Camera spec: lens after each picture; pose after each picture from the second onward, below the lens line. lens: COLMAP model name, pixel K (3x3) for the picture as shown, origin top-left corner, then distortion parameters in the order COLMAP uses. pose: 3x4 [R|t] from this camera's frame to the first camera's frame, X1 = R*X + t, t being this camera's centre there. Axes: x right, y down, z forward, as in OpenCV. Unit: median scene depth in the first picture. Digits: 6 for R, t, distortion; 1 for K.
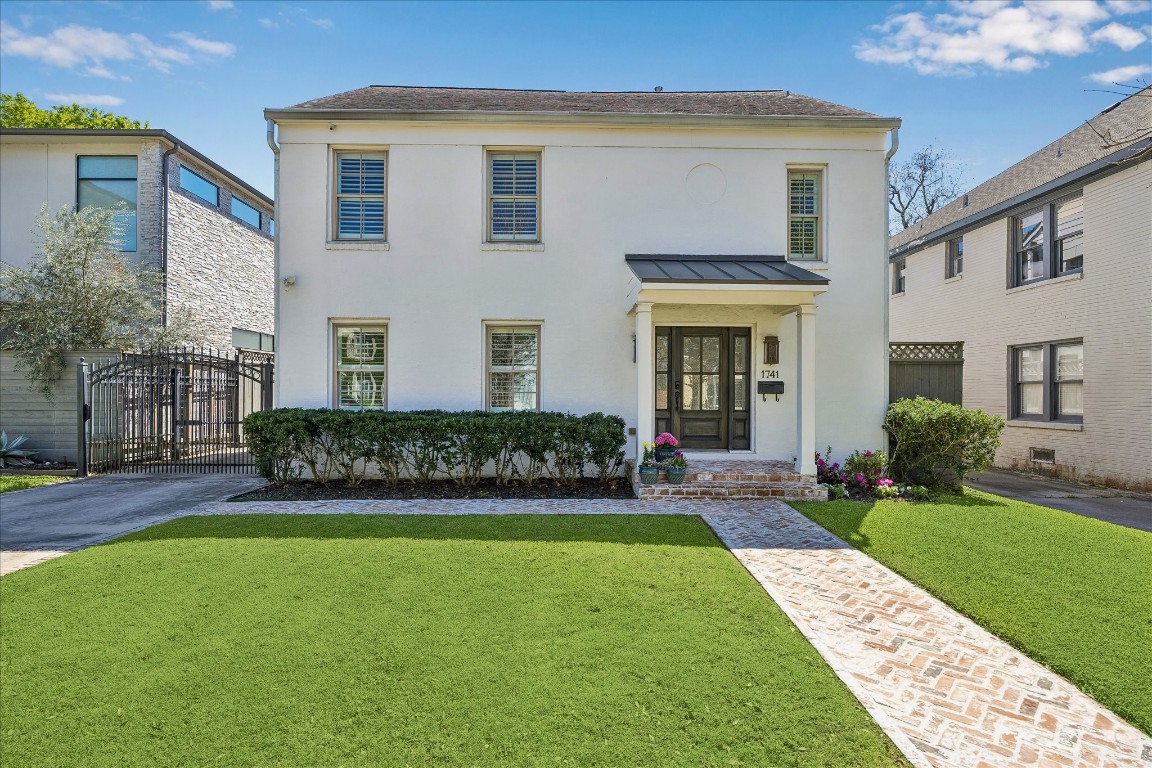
lens RADIAL K [[557.1, 0, 584.1], [0, 557.1, 384.7], [0, 0, 1]] dist [-0.001151, -0.000372]
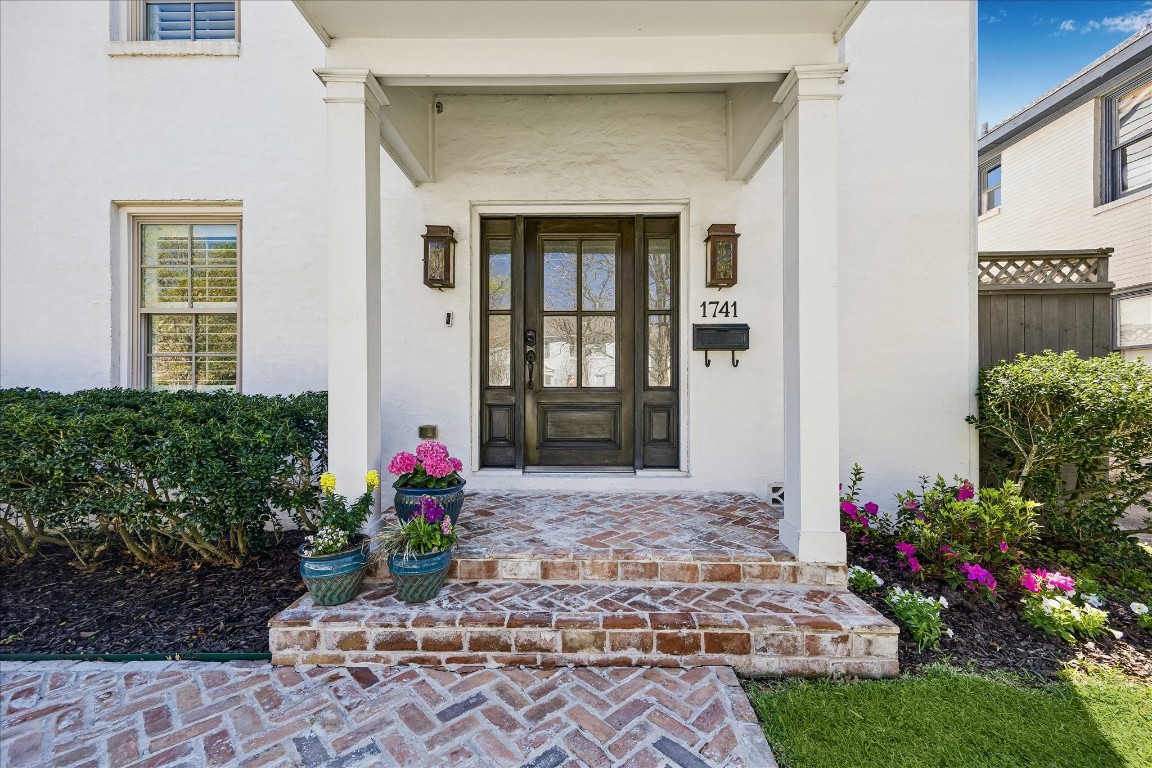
lens RADIAL K [[438.4, 0, 575.1], [0, 438.4, 387.6], [0, 0, 1]] dist [0.001129, 0.000502]
pose [[0.999119, -0.009864, -0.040793, 0.225473], [0.010157, 0.999924, 0.006989, 0.043297], [0.040721, -0.007397, 0.999143, 0.620858]]
